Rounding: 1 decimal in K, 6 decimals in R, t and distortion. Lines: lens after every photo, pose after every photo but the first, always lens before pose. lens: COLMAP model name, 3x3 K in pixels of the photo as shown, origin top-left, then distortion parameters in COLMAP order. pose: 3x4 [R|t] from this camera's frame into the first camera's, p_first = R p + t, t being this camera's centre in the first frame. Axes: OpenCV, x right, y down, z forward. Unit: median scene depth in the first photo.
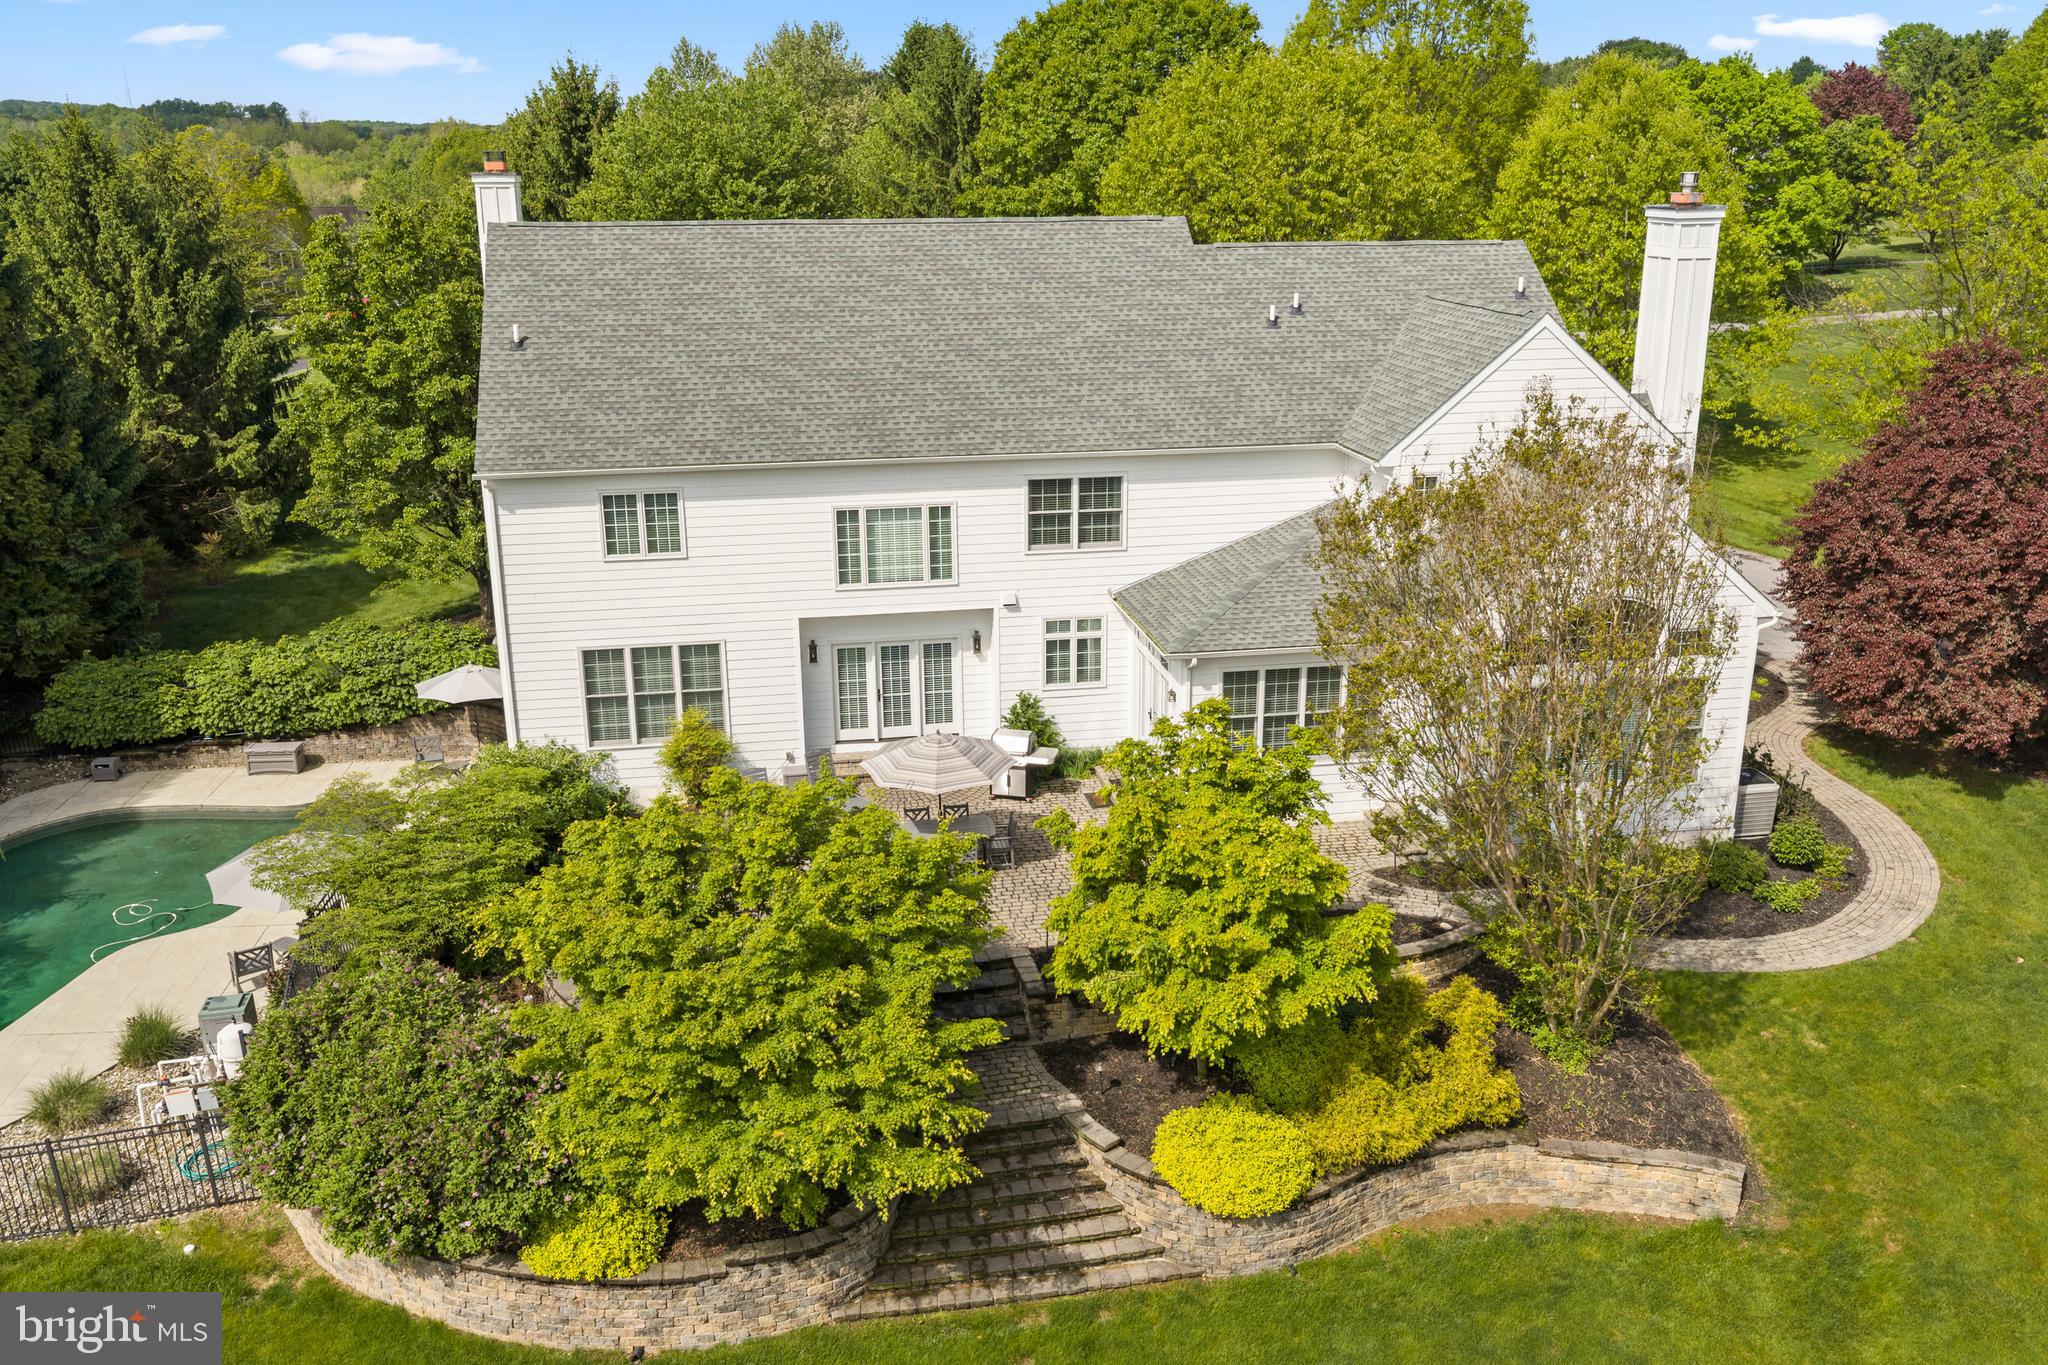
lens RADIAL K [[1689.4, 0, 1039.7], [0, 1689.4, 687.7], [0, 0, 1]] dist [0.013054, -0.016916]
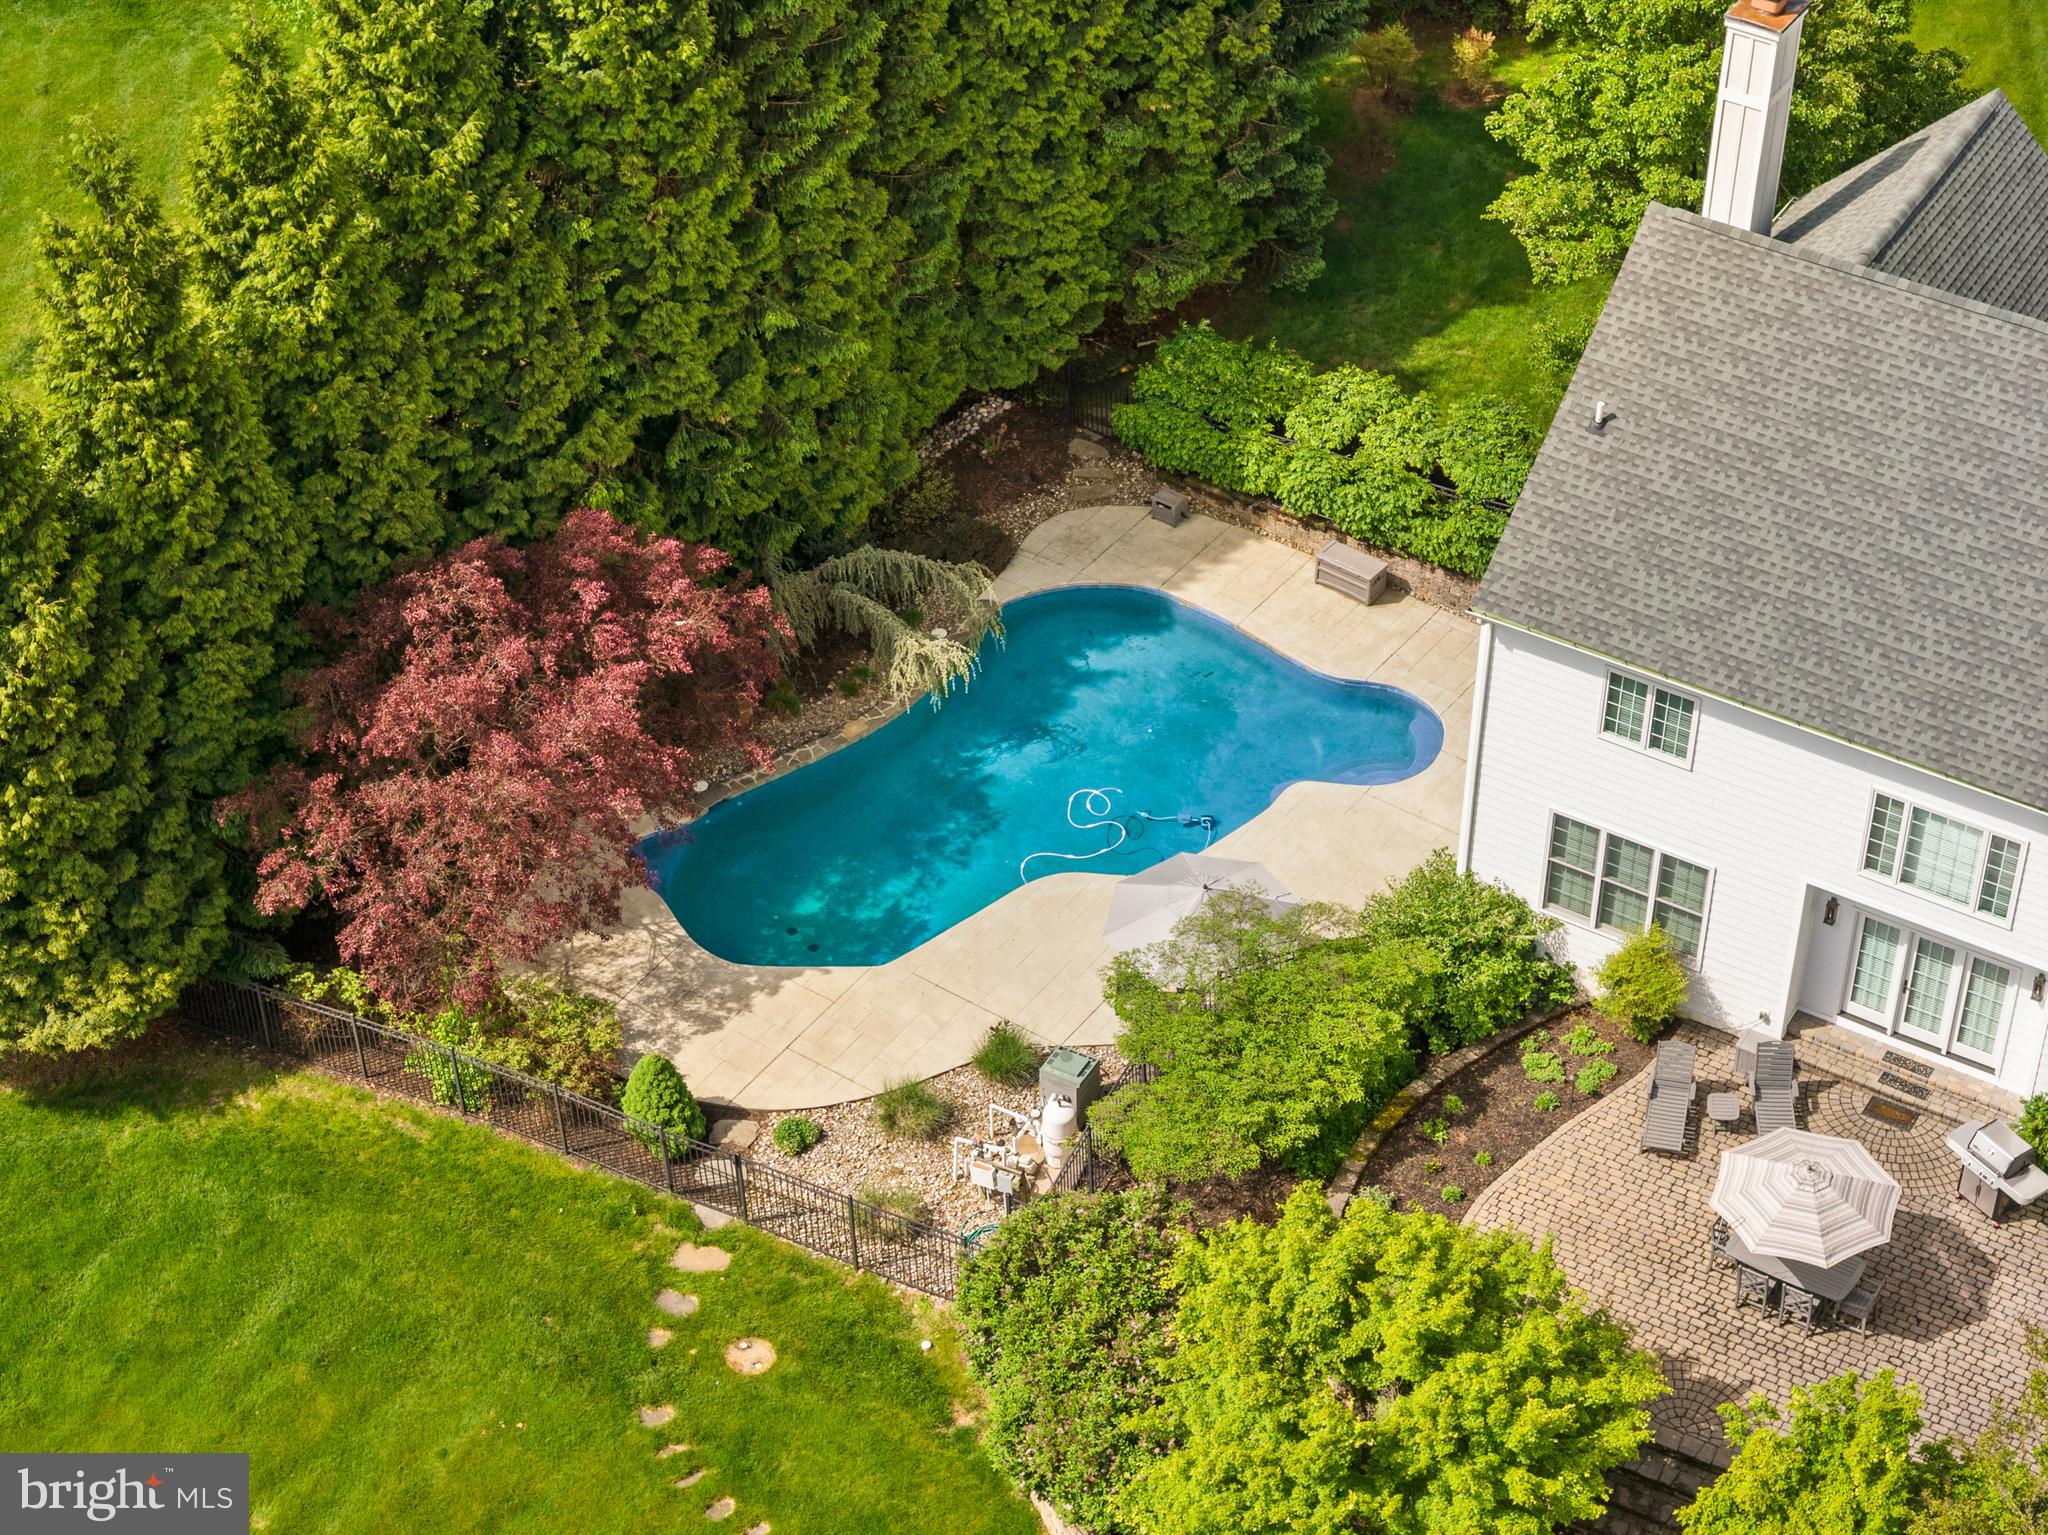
lens RADIAL K [[4109.3, 0, 1016.0], [0, 4109.3, 765.0], [0, 0, 1]] dist [-0.113324, 0.000000]
pose [[0.749587, 0.423509, -0.508683, 0.456317], [-0.212966, 0.881962, 0.420463, -0.709622], [0.626709, -0.206842, 0.751301, -0.543662]]
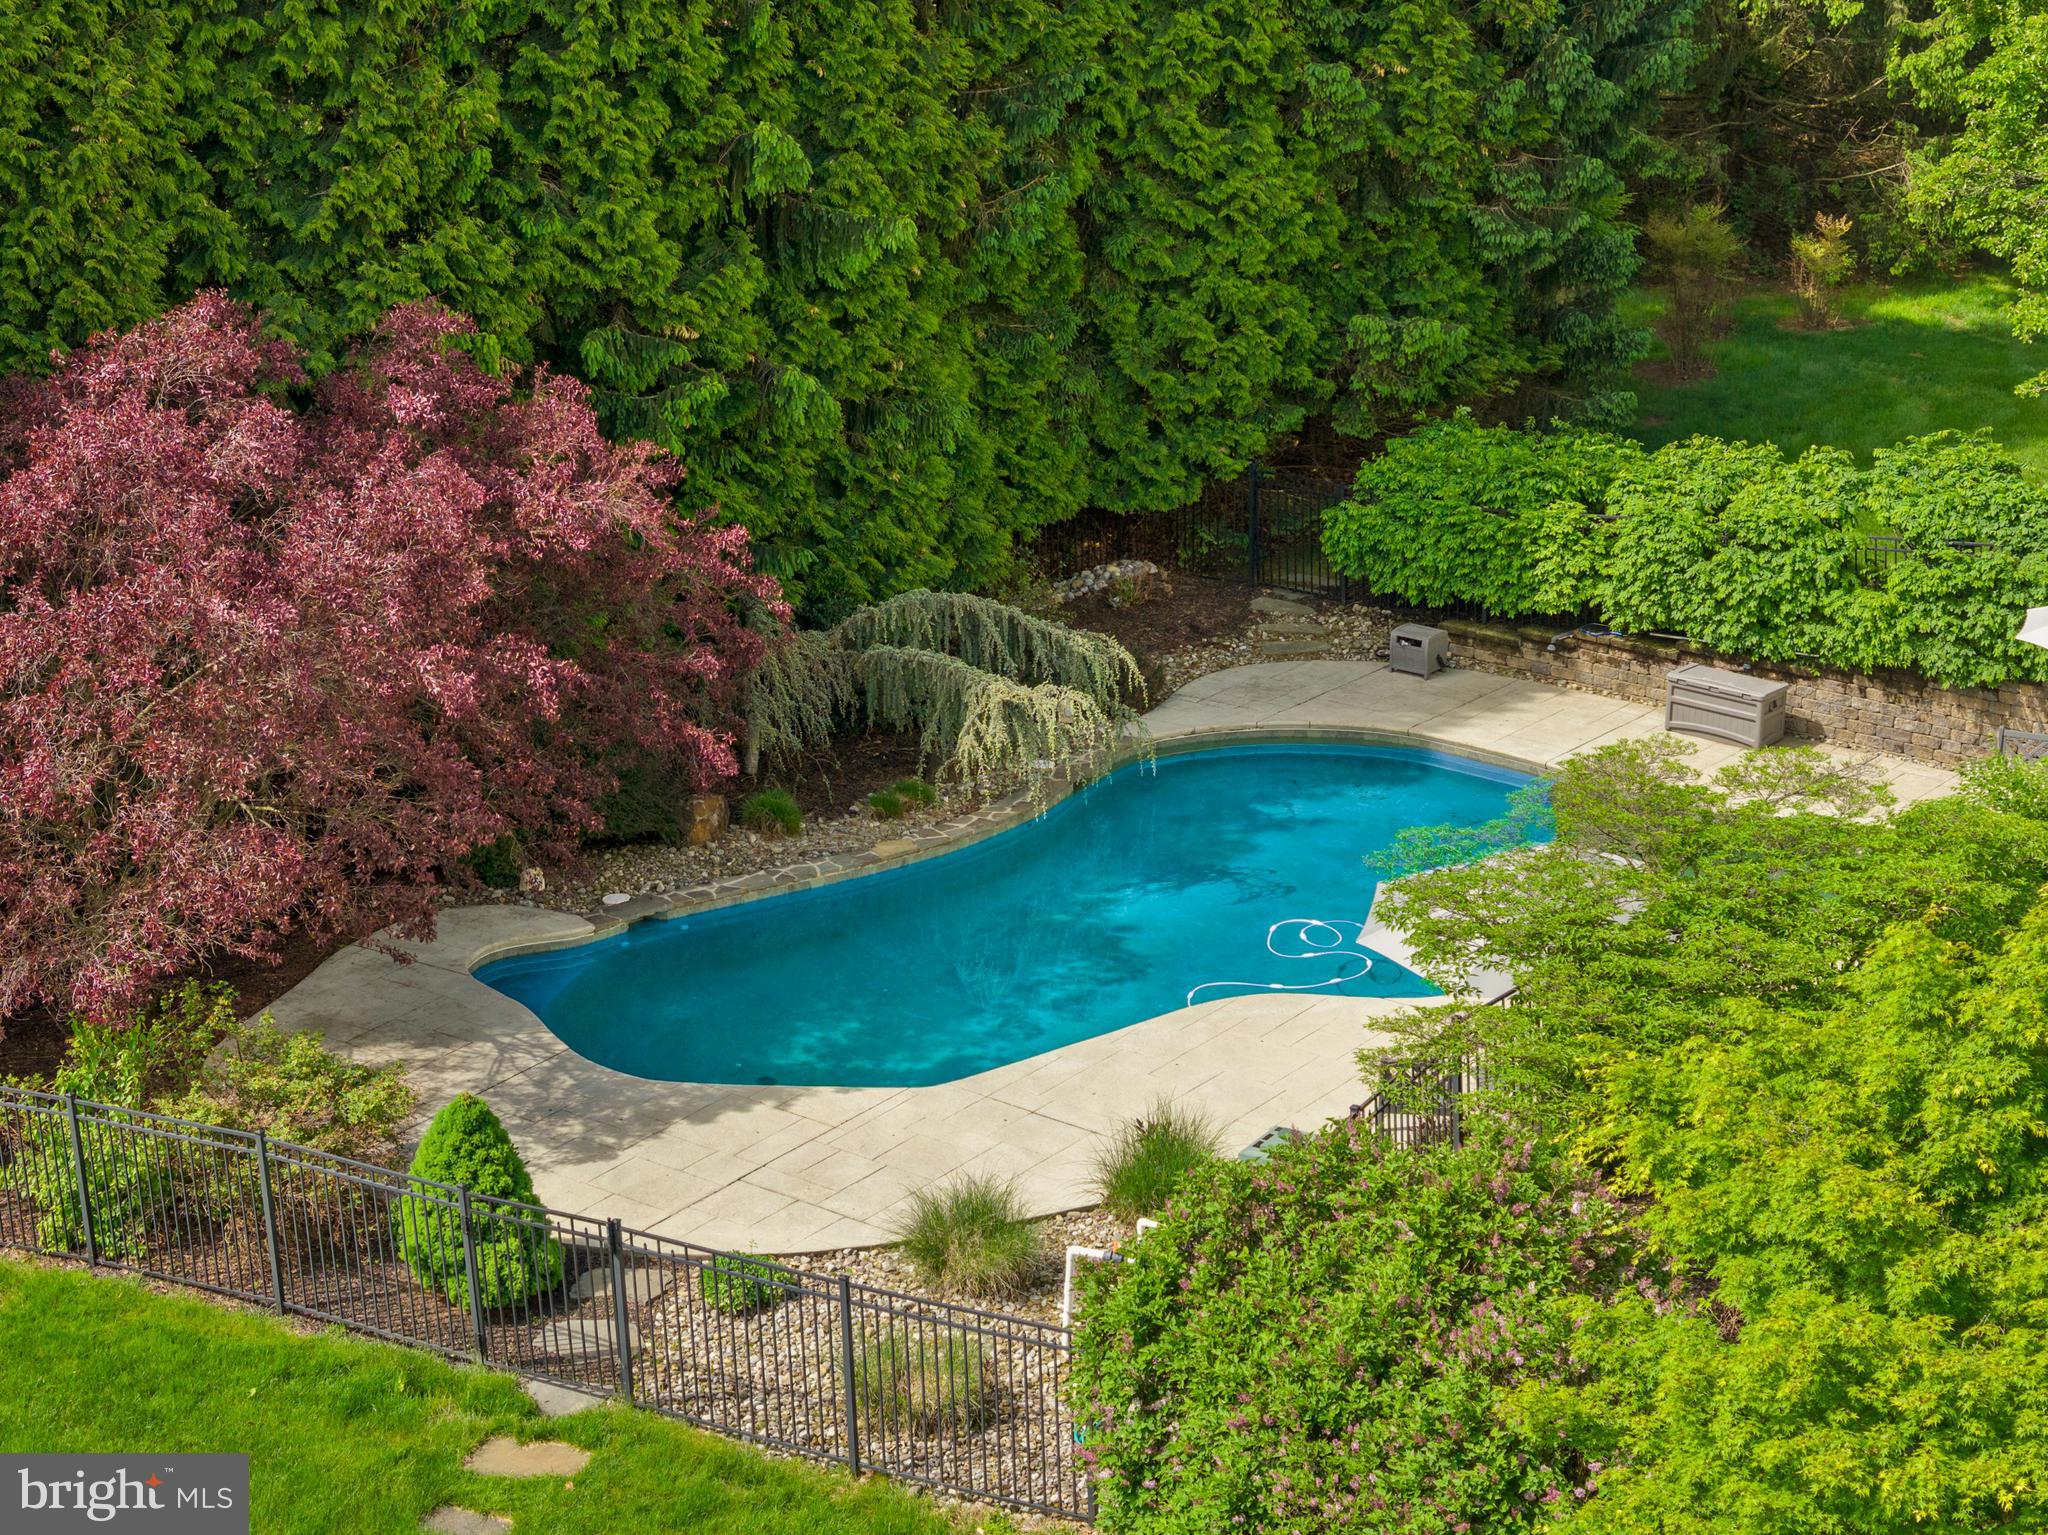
lens RADIAL K [[4109.3, 0, 1034.5], [0, 4109.3, 770.4], [0, 0, 1]] dist [-0.113324, 0.000000]
pose [[0.735810, 0.227340, -0.637887, 0.129459], [-0.218792, 0.971255, 0.093771, -0.004240], [0.640869, 0.070567, 0.764400, 0.059032]]
